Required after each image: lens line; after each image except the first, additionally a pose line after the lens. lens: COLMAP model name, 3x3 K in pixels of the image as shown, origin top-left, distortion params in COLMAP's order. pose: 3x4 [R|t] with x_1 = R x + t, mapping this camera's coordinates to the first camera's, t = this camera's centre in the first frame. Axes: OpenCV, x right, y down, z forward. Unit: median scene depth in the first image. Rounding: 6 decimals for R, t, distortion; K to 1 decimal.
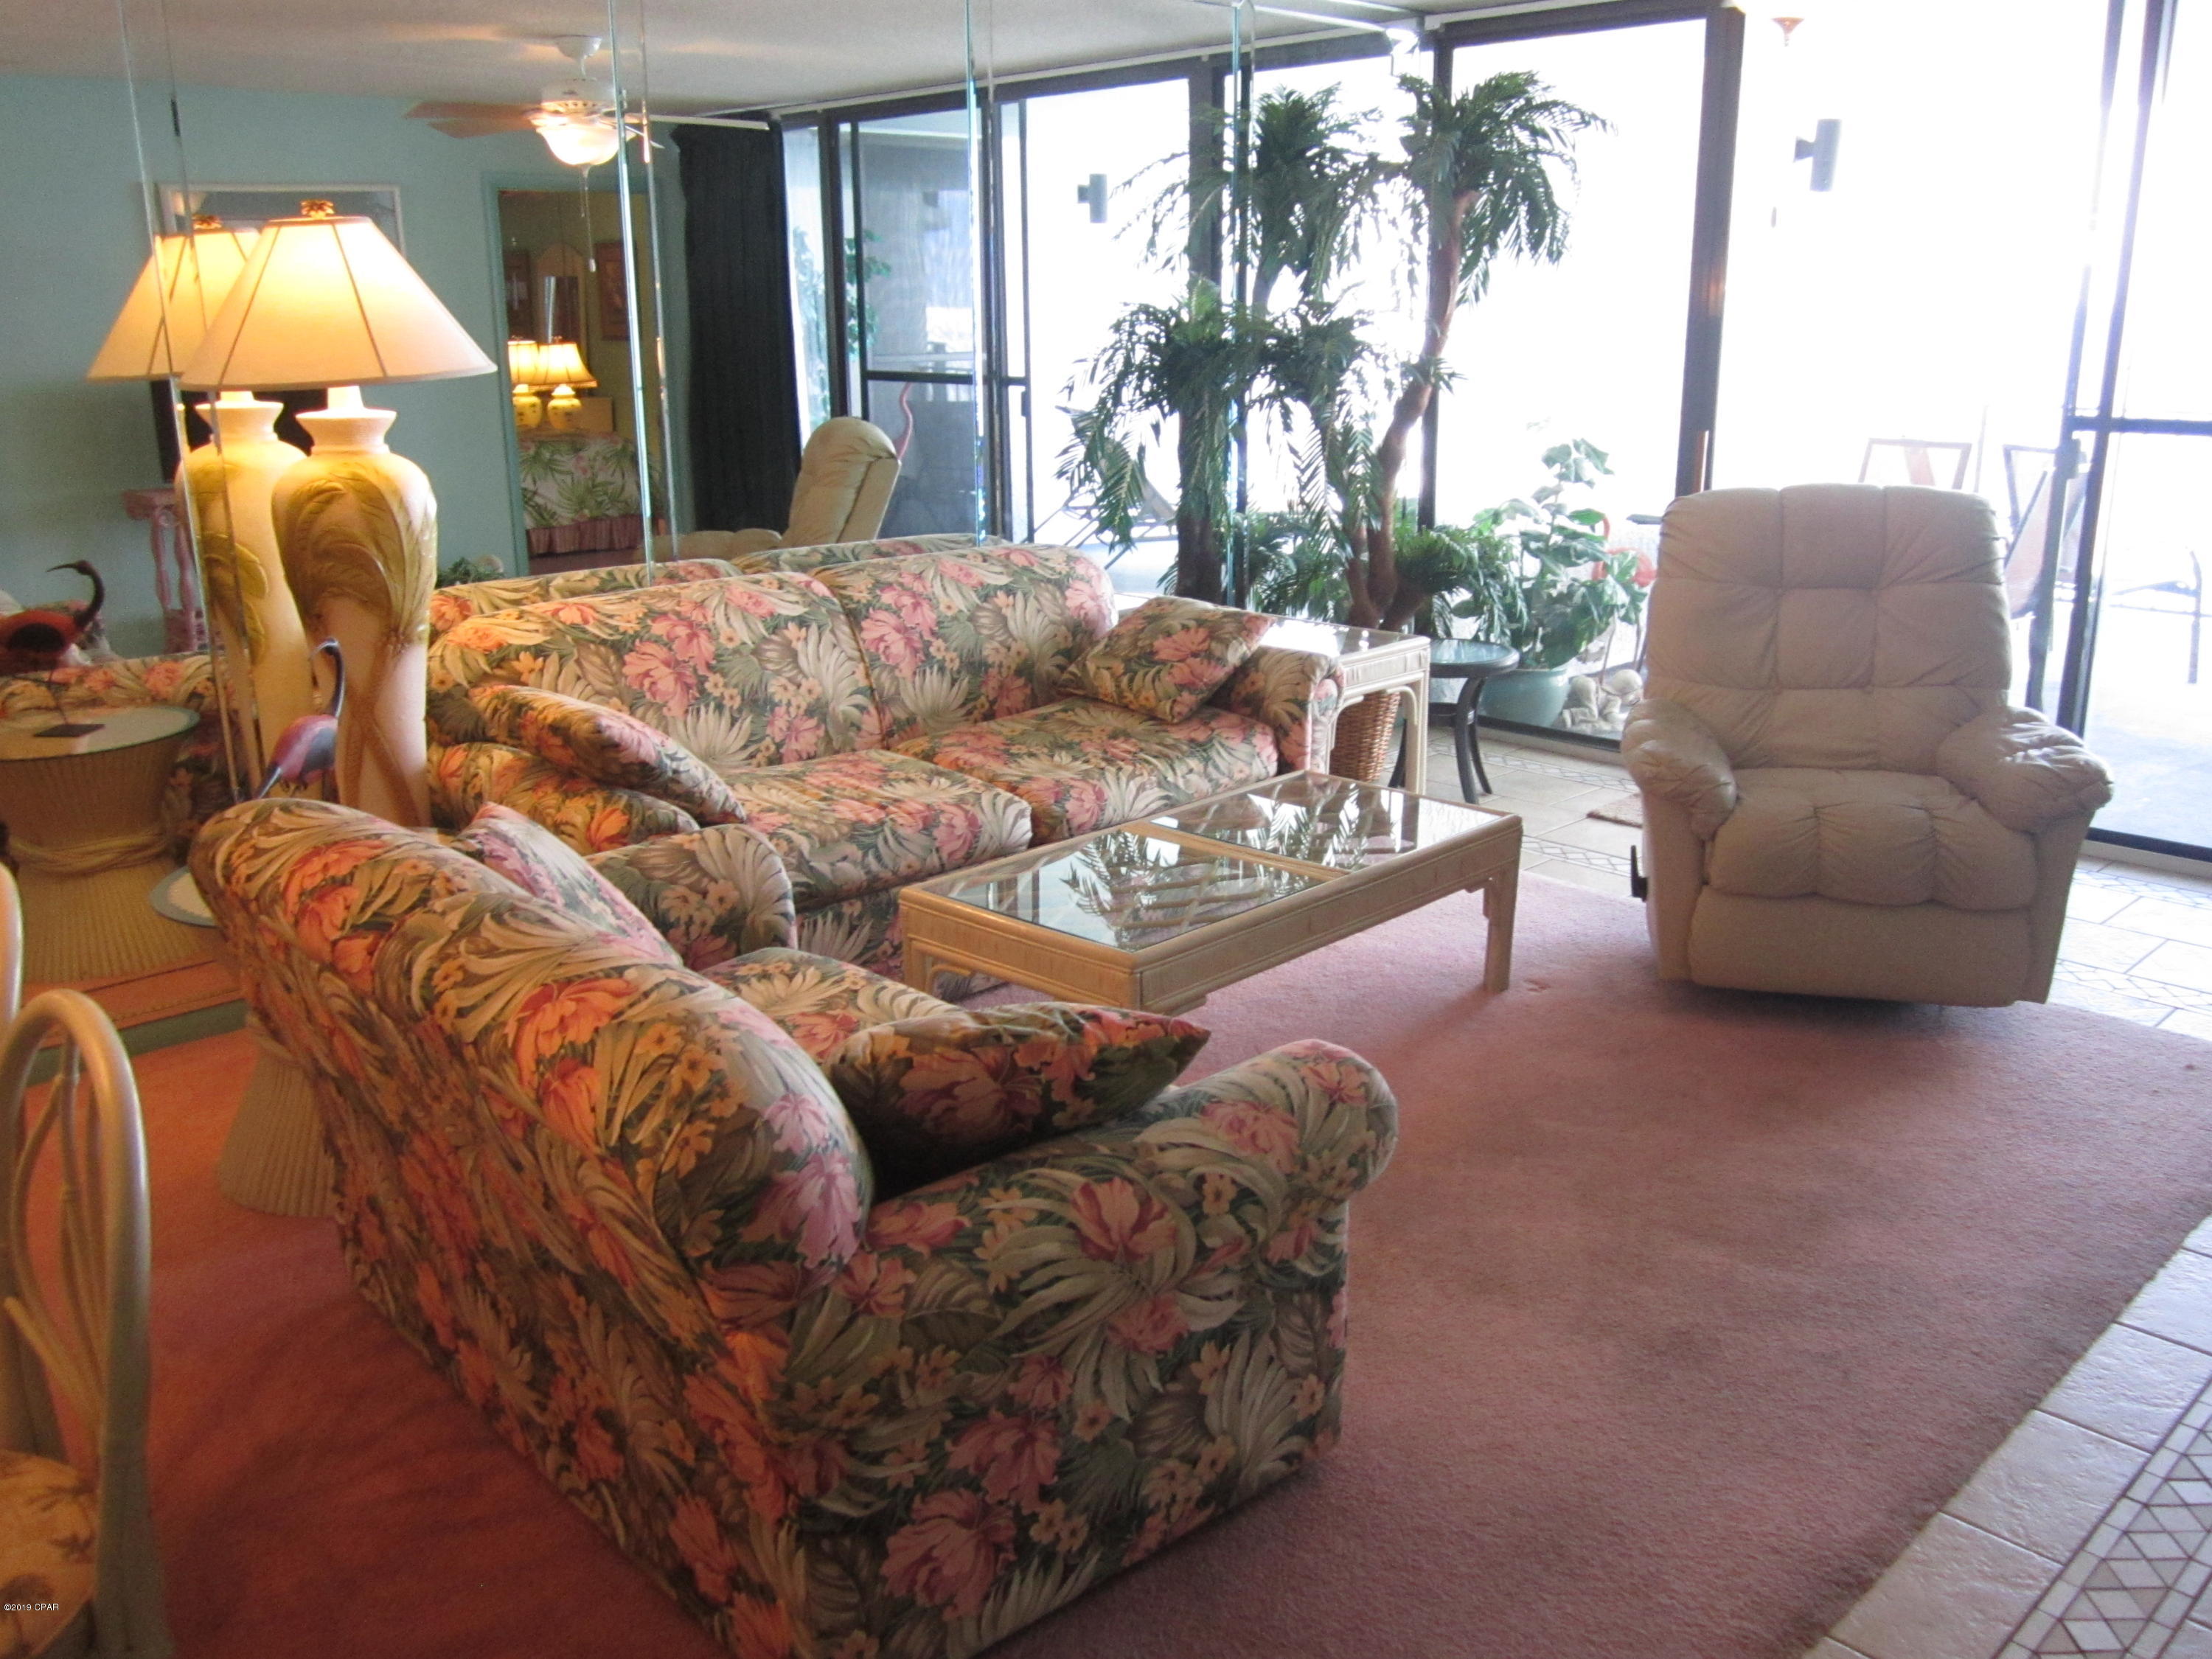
lens RADIAL K [[1838.4, 0, 1105.5], [0, 1838.4, 839.3], [0, 0, 1]] dist [-0.043355, -0.003390]
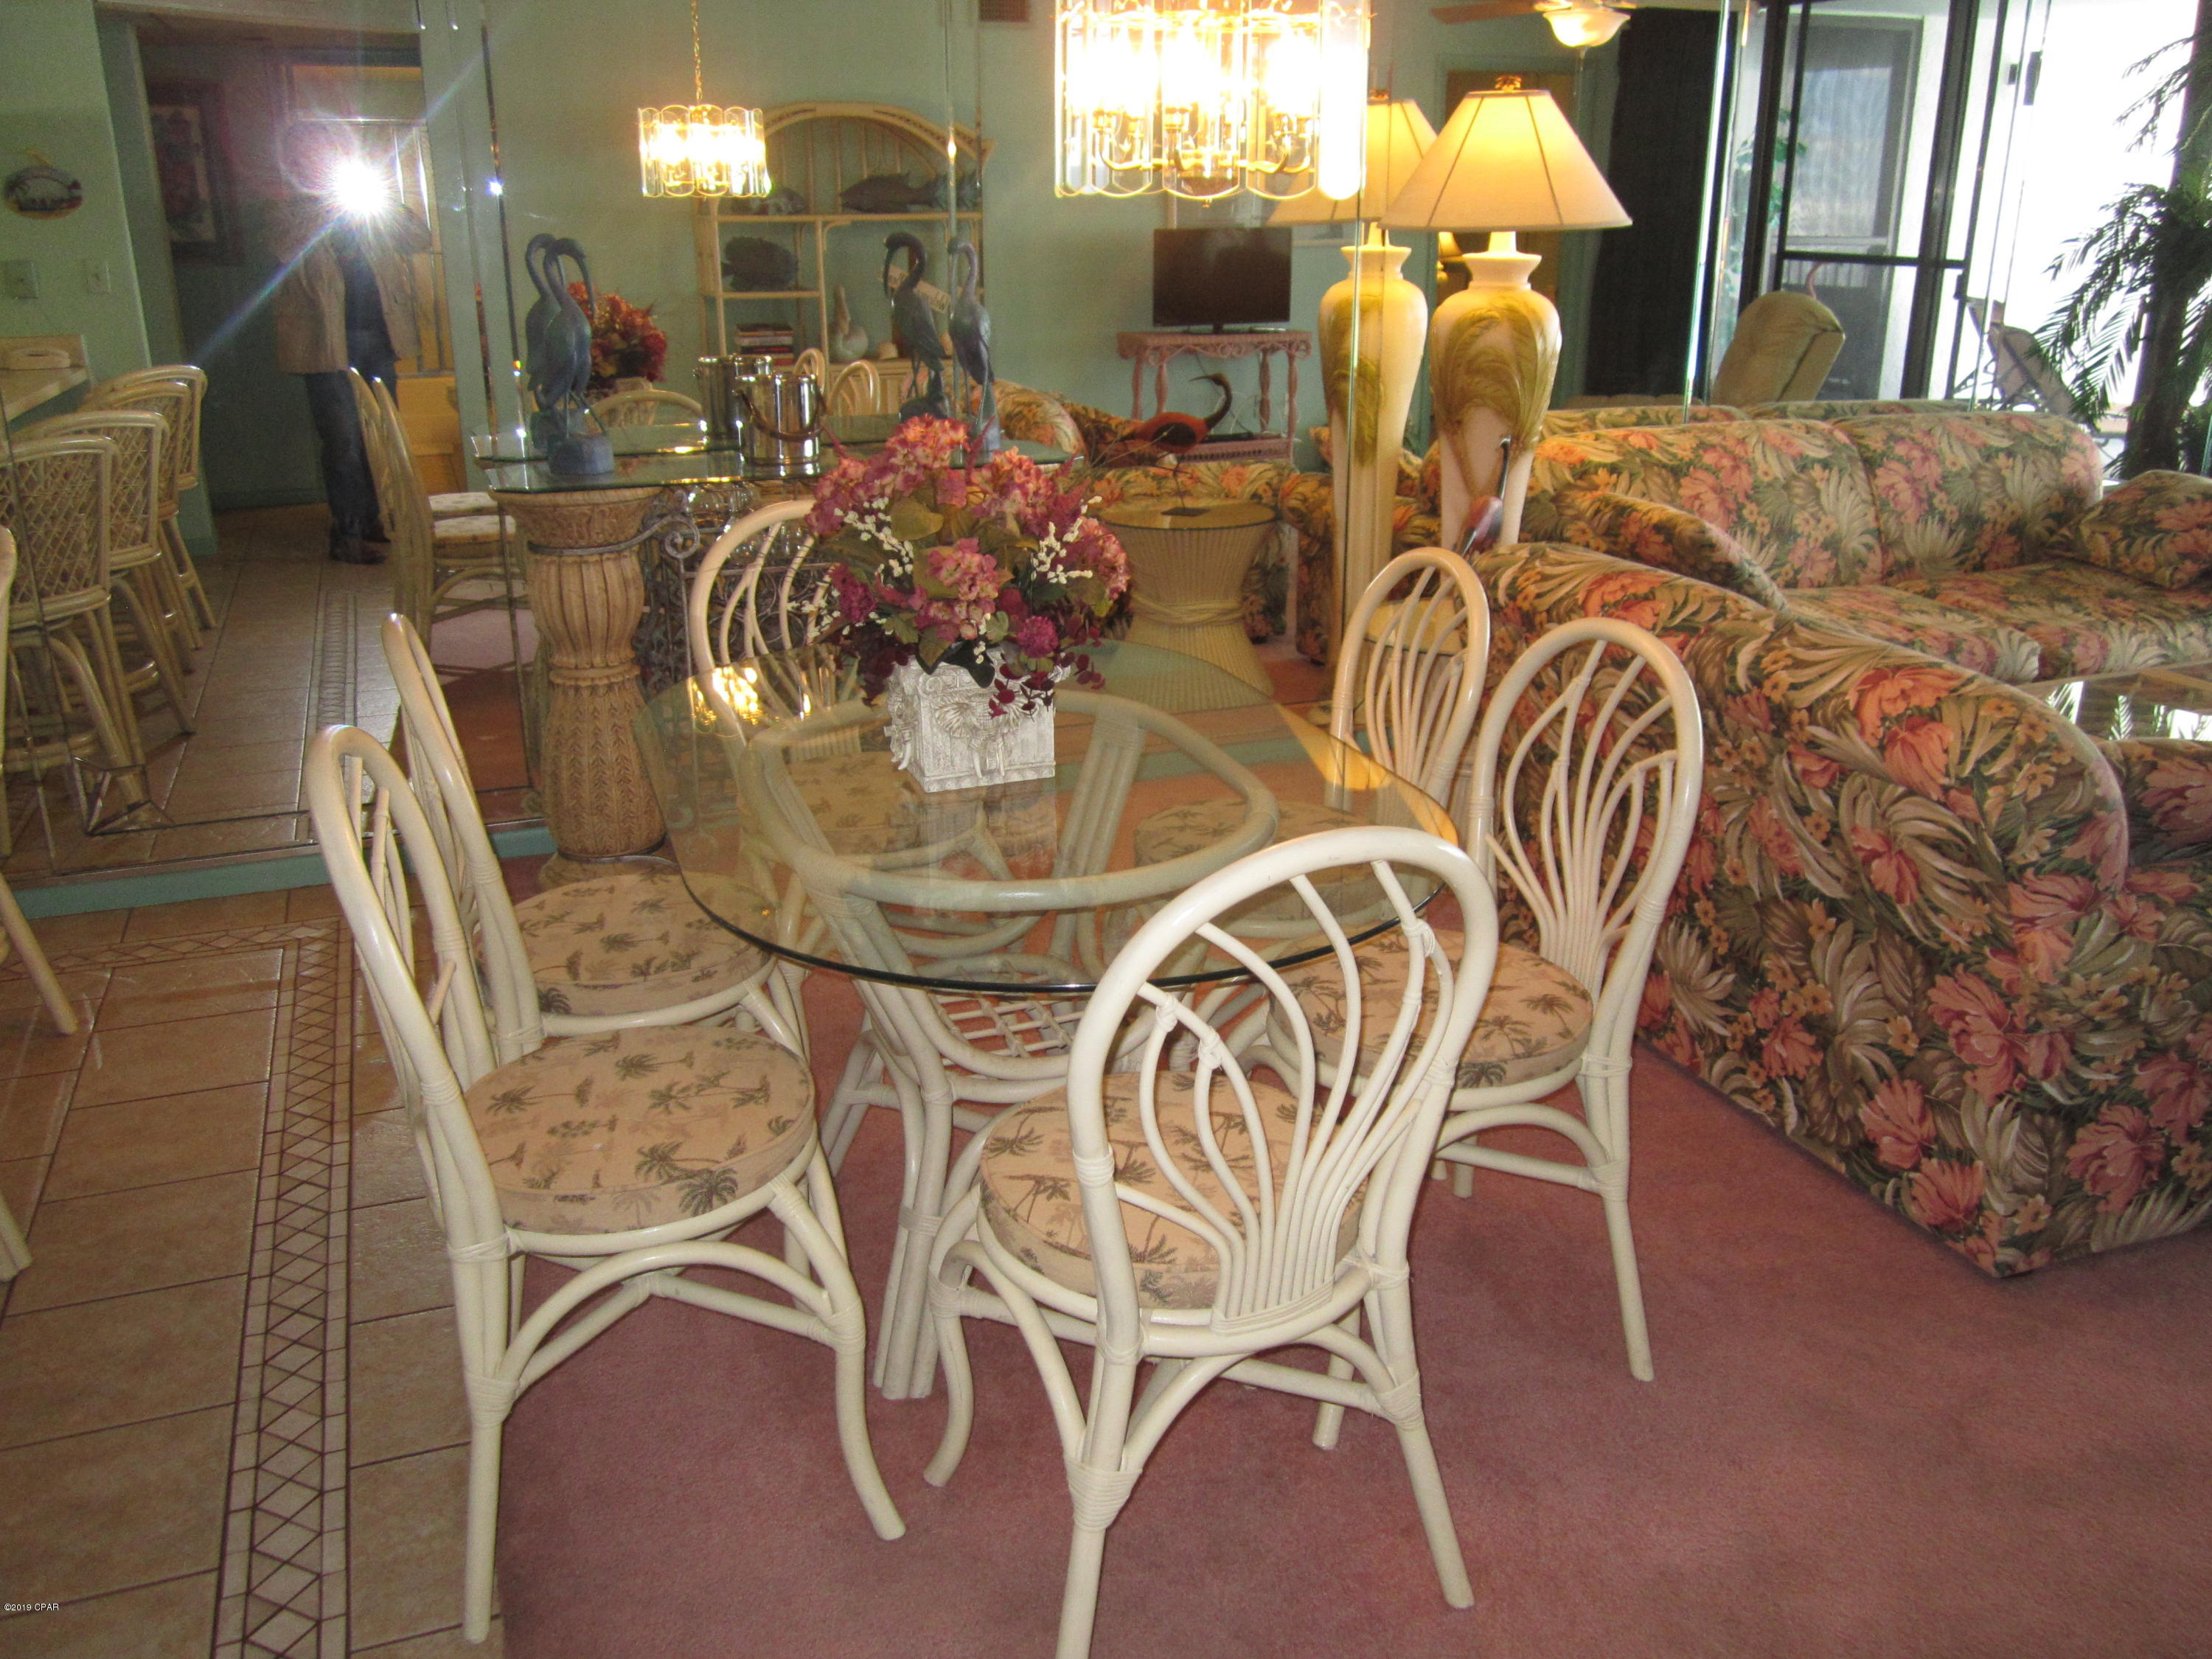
lens RADIAL K [[1832.3, 0, 1095.5], [0, 1832.3, 834.8], [0, 0, 1]] dist [-0.042012, -0.003752]
pose [[0.921080, 0.135062, -0.365199, -0.153812], [-0.114448, 0.990392, 0.077624, 0.075356], [0.372175, -0.029702, 0.927687, -0.210117]]
